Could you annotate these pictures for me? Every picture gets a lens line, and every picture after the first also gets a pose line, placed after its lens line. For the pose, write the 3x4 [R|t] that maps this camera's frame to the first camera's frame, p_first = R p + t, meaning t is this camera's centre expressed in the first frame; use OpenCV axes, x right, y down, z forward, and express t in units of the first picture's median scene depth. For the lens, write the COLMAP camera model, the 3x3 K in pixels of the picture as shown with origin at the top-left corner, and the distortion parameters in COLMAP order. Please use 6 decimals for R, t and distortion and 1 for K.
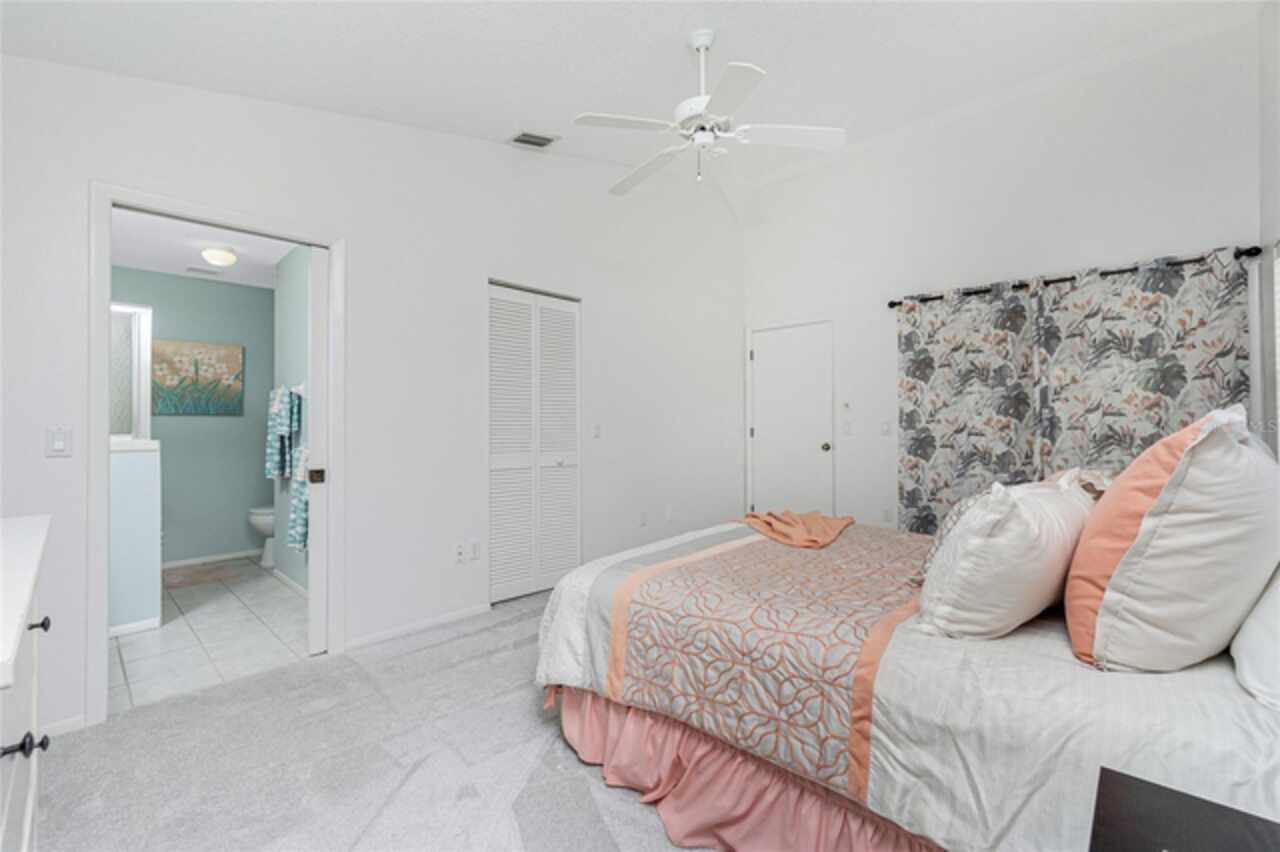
lens RADIAL K [[555.4, 0, 640.1], [0, 555.4, 423.2], [0, 0, 1]] dist [-0.000704, -0.000308]
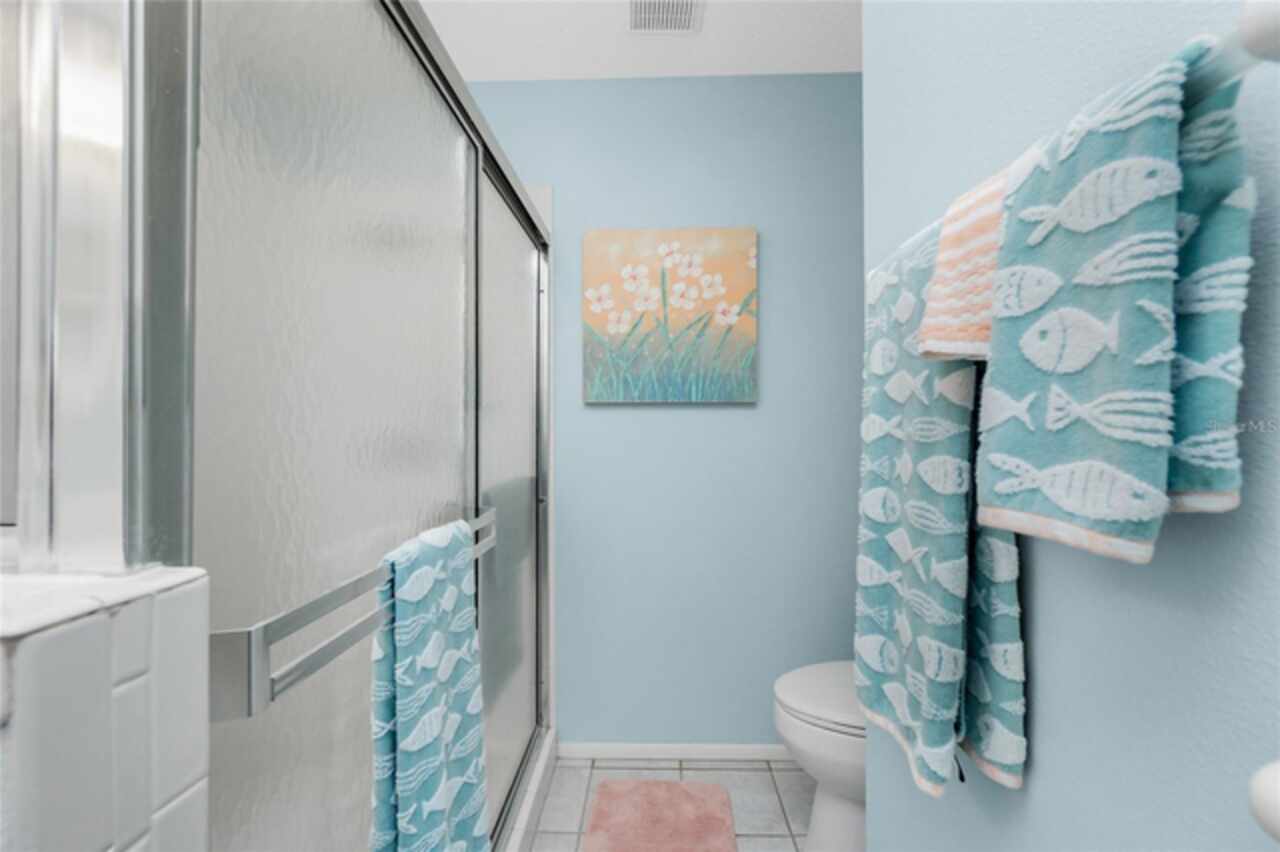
lens RADIAL K [[555.4, 0, 641.5], [0, 555.4, 421.7], [0, 0, 1]] dist [-0.000704, -0.000308]
pose [[0.671783, -0.003485, -0.740740, -0.501867], [0.007414, 0.999970, 0.002019, -0.002142], [0.740711, -0.006848, 0.671789, 0.705668]]
